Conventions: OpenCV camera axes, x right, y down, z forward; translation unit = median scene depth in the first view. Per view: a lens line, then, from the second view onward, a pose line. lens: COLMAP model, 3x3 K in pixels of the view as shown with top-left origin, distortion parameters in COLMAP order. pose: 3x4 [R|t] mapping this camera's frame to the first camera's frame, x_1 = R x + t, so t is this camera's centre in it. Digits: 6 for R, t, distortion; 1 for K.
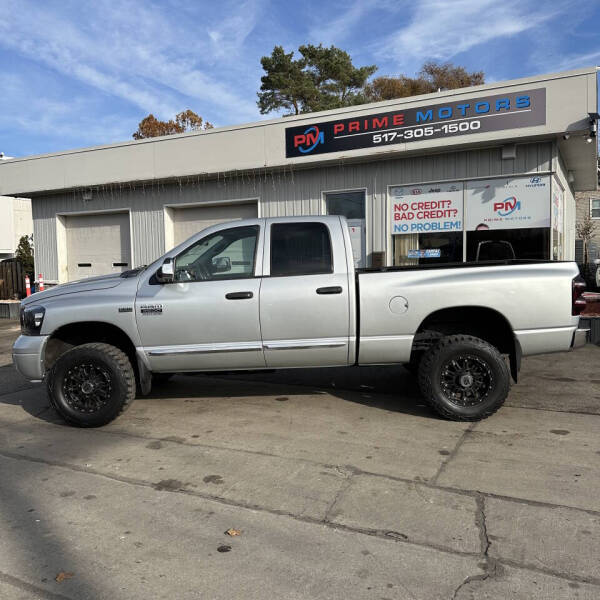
lens RADIAL K [[559.3, 0, 299.5], [0, 559.3, 305.7], [0, 0, 1]] dist [0.104762, -0.150601]
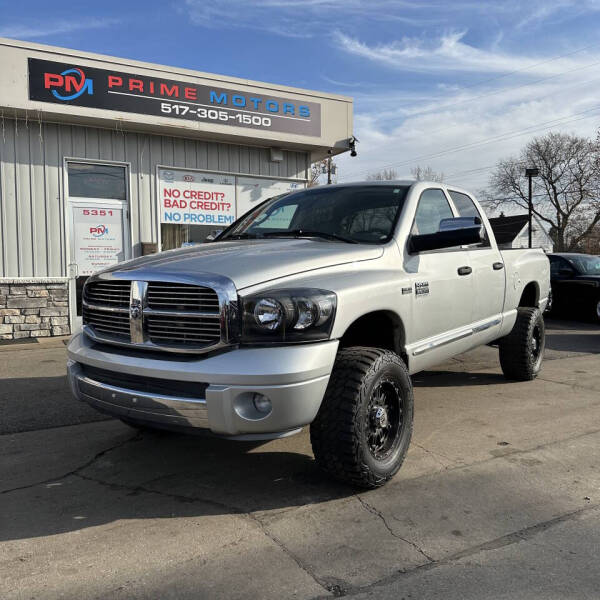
lens RADIAL K [[559.3, 0, 299.5], [0, 559.3, 305.7], [0, 0, 1]] dist [0.104762, -0.150601]
pose [[0.549540, -0.037610, 0.834621, -0.467382], [0.059705, 0.998200, 0.005670, 0.007265], [-0.833332, 0.046715, 0.550796, 0.372020]]
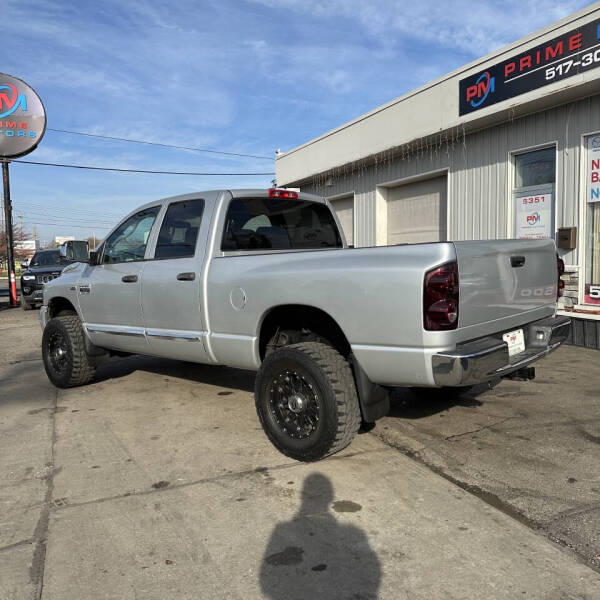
lens RADIAL K [[566.3, 0, 291.0], [0, 566.3, 297.6], [0, 0, 1]] dist [0.077111, -0.121717]
pose [[0.758170, 0.057574, -0.649510, 0.376901], [-0.044121, 0.998341, 0.036992, -0.017321], [0.650562, 0.000611, 0.759453, 0.211486]]
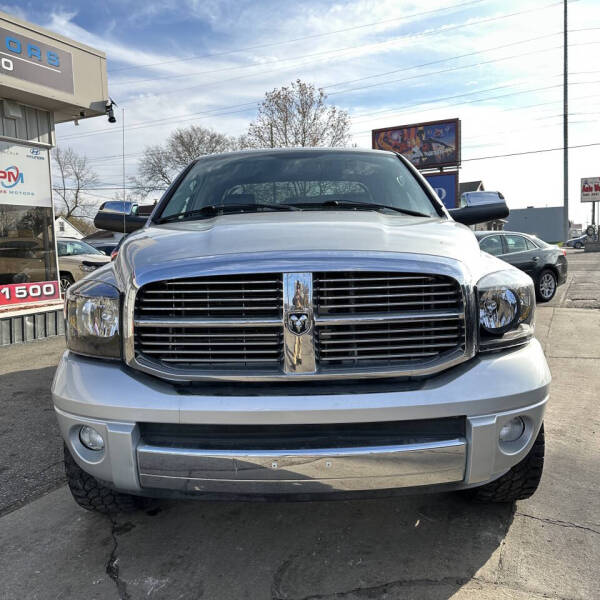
lens RADIAL K [[561.4, 0, 299.4], [0, 561.4, 300.5], [0, 0, 1]] dist [0.087274, -0.150926]
pose [[-0.043791, -0.069364, 0.996630, -0.447804], [0.112935, 0.990849, 0.073924, -0.013231], [-0.992637, 0.115792, -0.035556, 0.612206]]
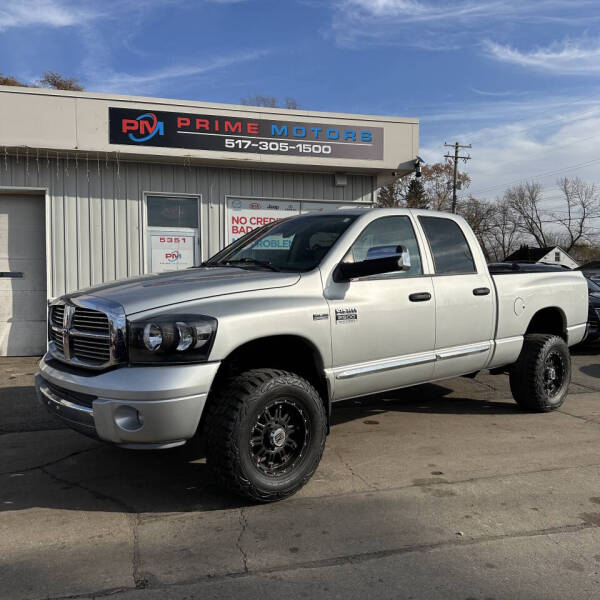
lens RADIAL K [[554.9, 0, 299.1], [0, 554.9, 308.2], [0, 0, 1]] dist [0.184995, -0.303892]
pose [[0.736385, -0.007151, 0.676525, -0.399365], [0.040788, 0.998595, -0.033841, 0.009806], [-0.675333, 0.052514, 0.735641, 0.253887]]
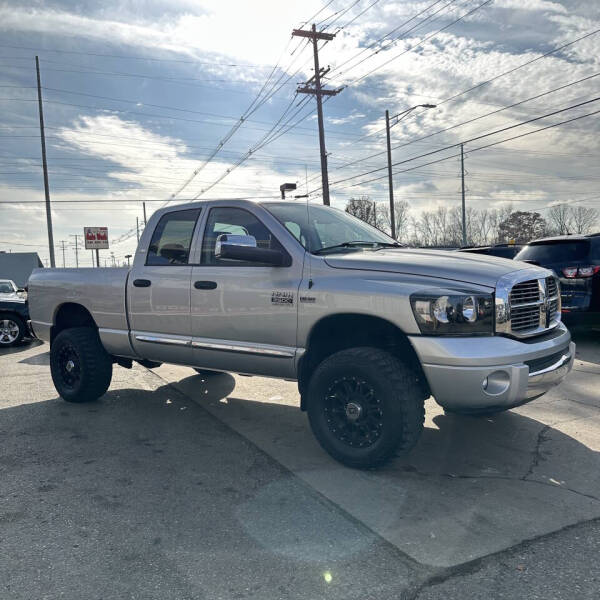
lens RADIAL K [[561.4, 0, 299.4], [0, 561.4, 300.5], [0, 0, 1]] dist [0.087274, -0.150926]
pose [[-0.810037, 0.030553, 0.585582, -0.354716], [0.111113, 0.988547, 0.102125, -0.050070], [-0.575755, 0.147791, -0.804154, 0.997503]]
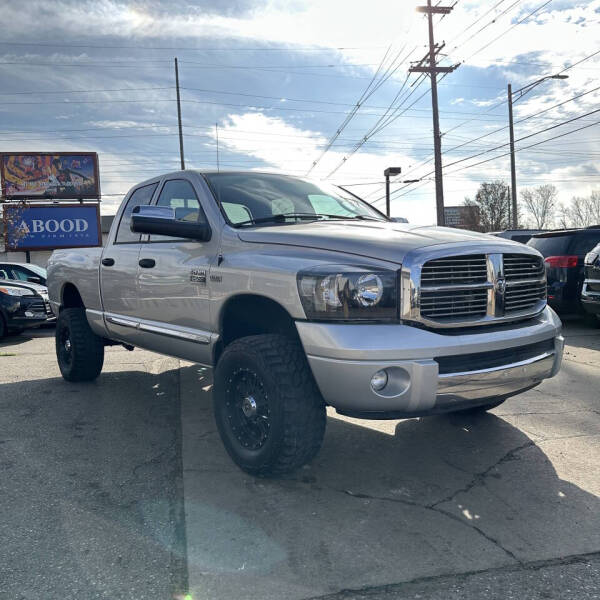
lens RADIAL K [[561.4, 0, 299.4], [0, 561.4, 300.5], [0, 0, 1]] dist [0.087274, -0.150926]
pose [[-0.649627, 0.005646, 0.760232, -0.422584], [0.115596, 0.989079, 0.091432, -0.023491], [-0.751414, 0.147276, -0.643185, 0.870980]]
